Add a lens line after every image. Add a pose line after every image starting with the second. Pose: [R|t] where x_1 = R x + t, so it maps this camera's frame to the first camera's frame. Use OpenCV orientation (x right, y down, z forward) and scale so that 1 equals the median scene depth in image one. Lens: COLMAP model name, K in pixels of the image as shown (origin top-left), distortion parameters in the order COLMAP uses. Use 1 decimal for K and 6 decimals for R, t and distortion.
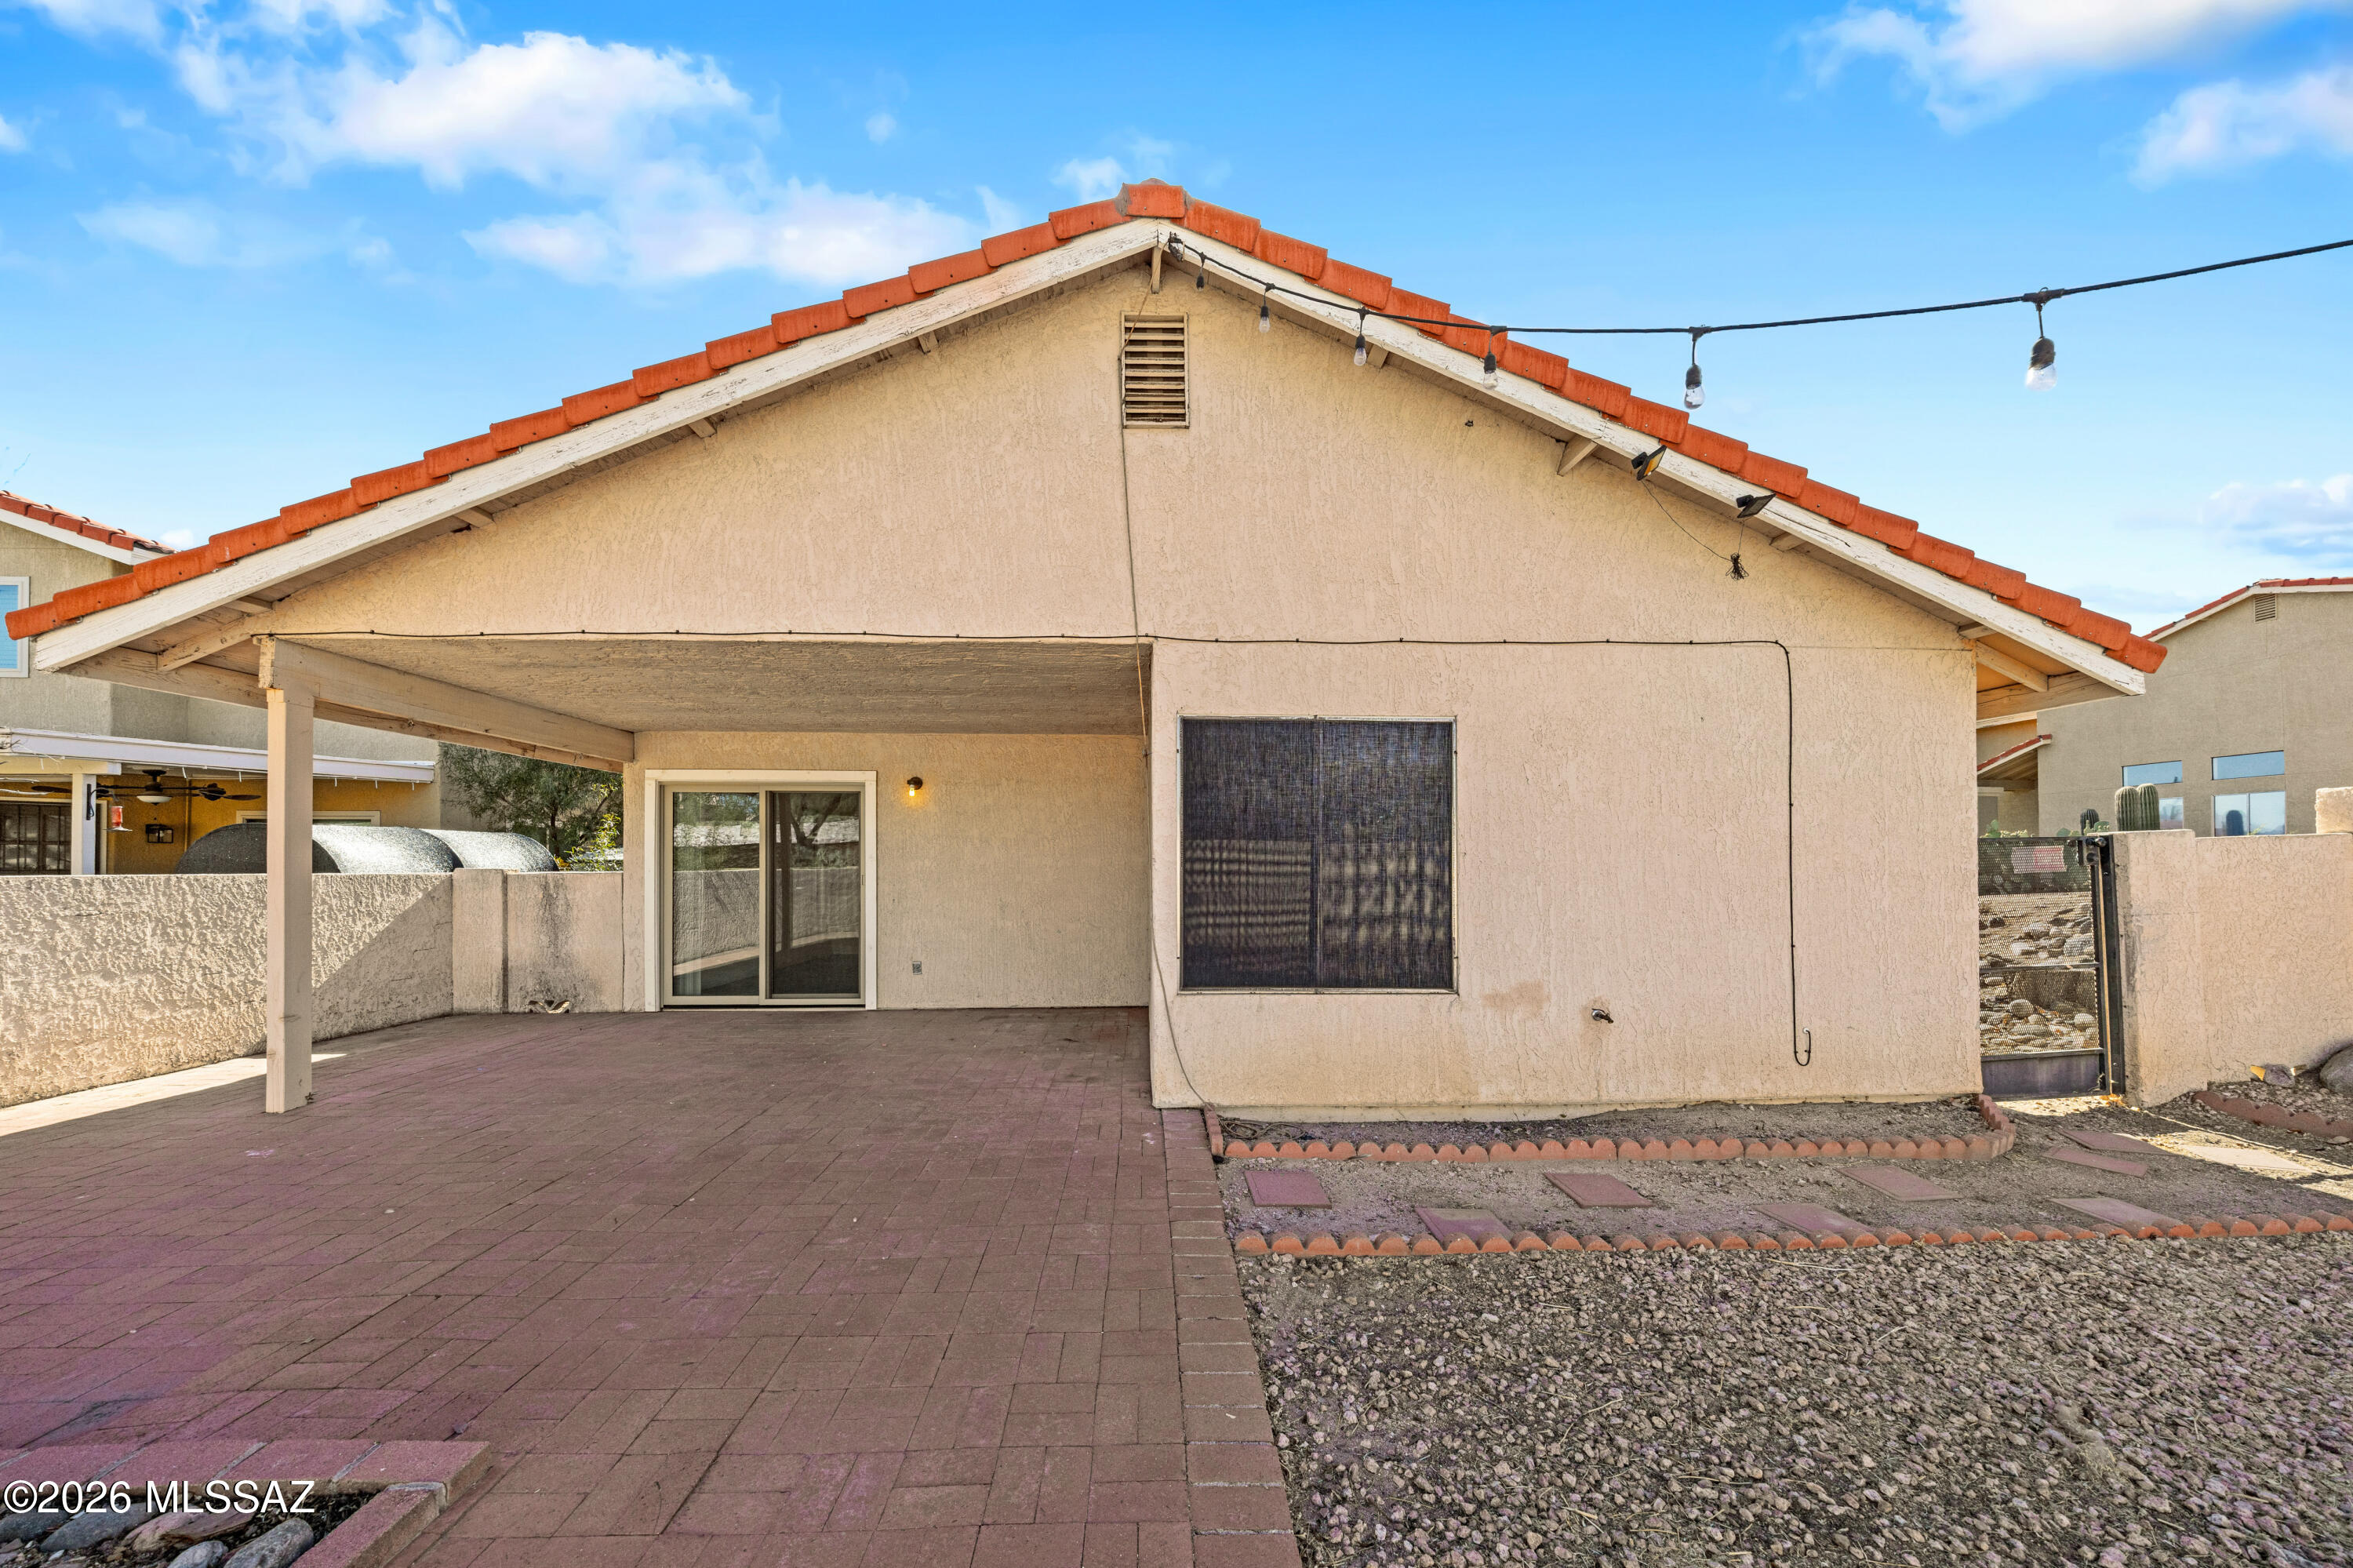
lens RADIAL K [[741.0, 0, 1174.7], [0, 741.0, 858.1], [0, 0, 1]] dist [-0.010609, -0.000021]
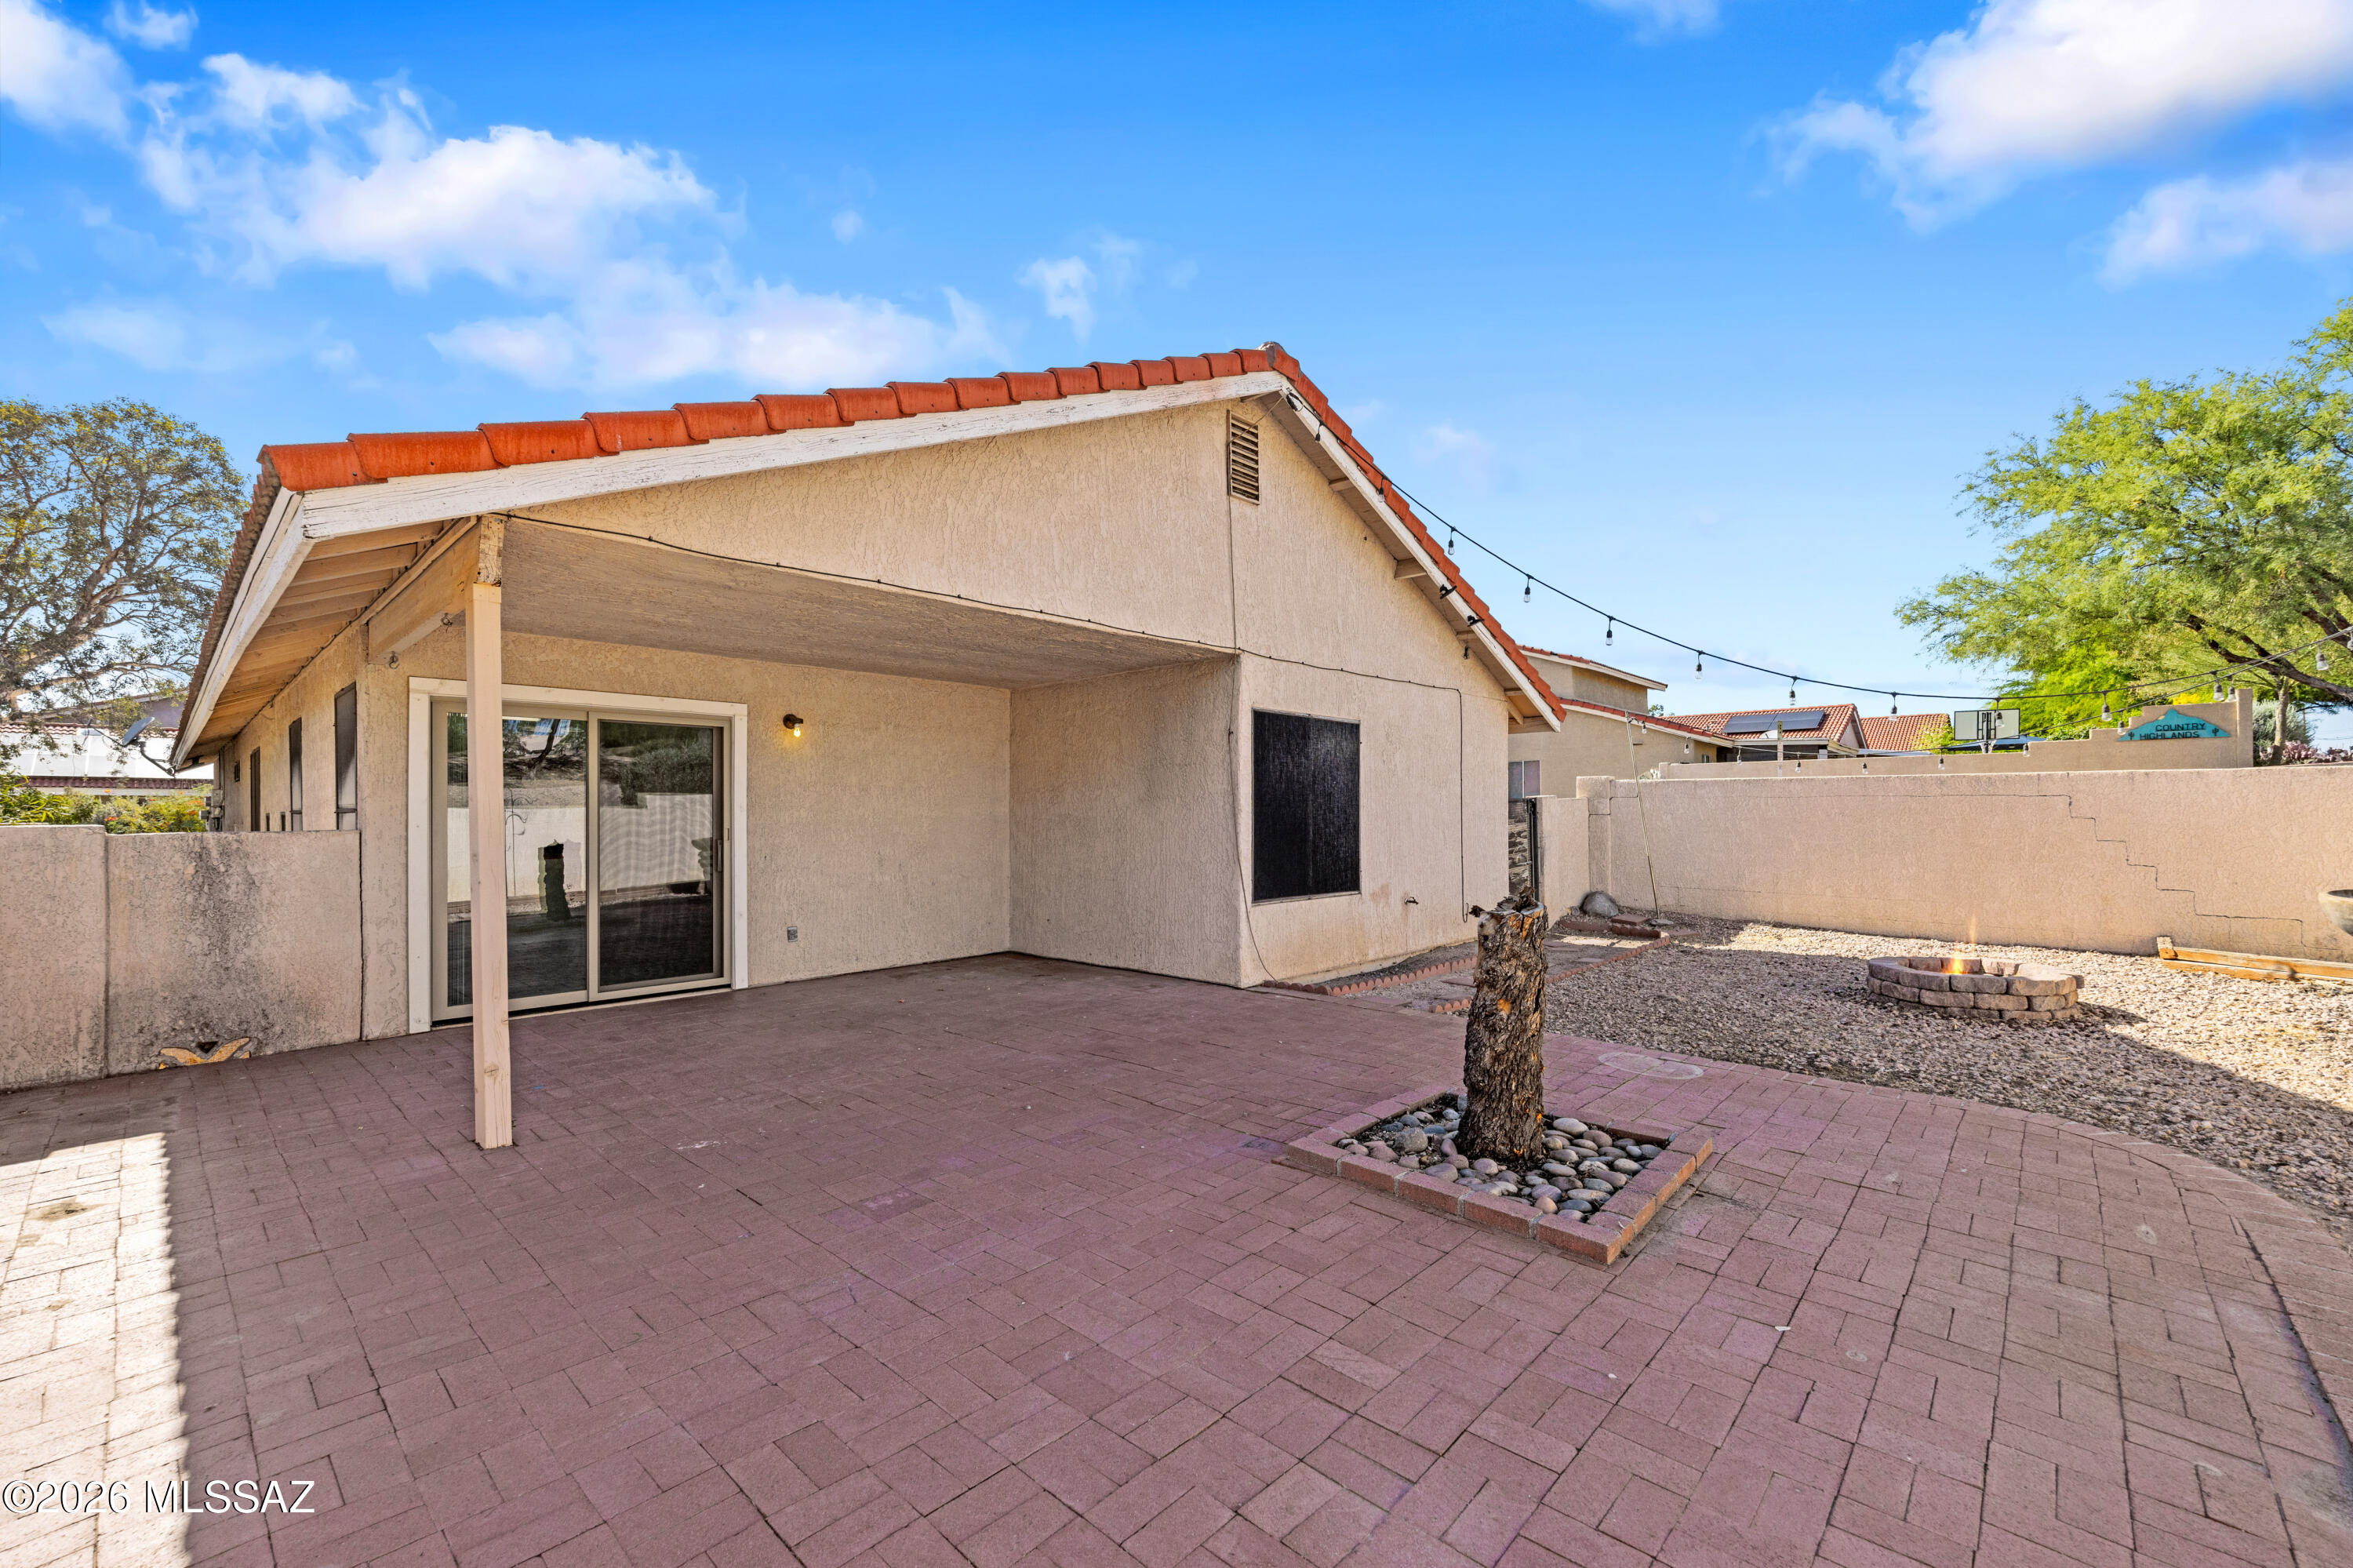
lens RADIAL K [[952.3, 0, 1177.1], [0, 952.3, 807.2], [0, 0, 1]] dist [-0.000616, -0.000094]
pose [[0.711783, 0.001177, 0.702398, -1.341581], [-0.002118, 0.999998, 0.000470, -0.003811], [-0.702396, -0.001822, 0.711784, -0.188563]]
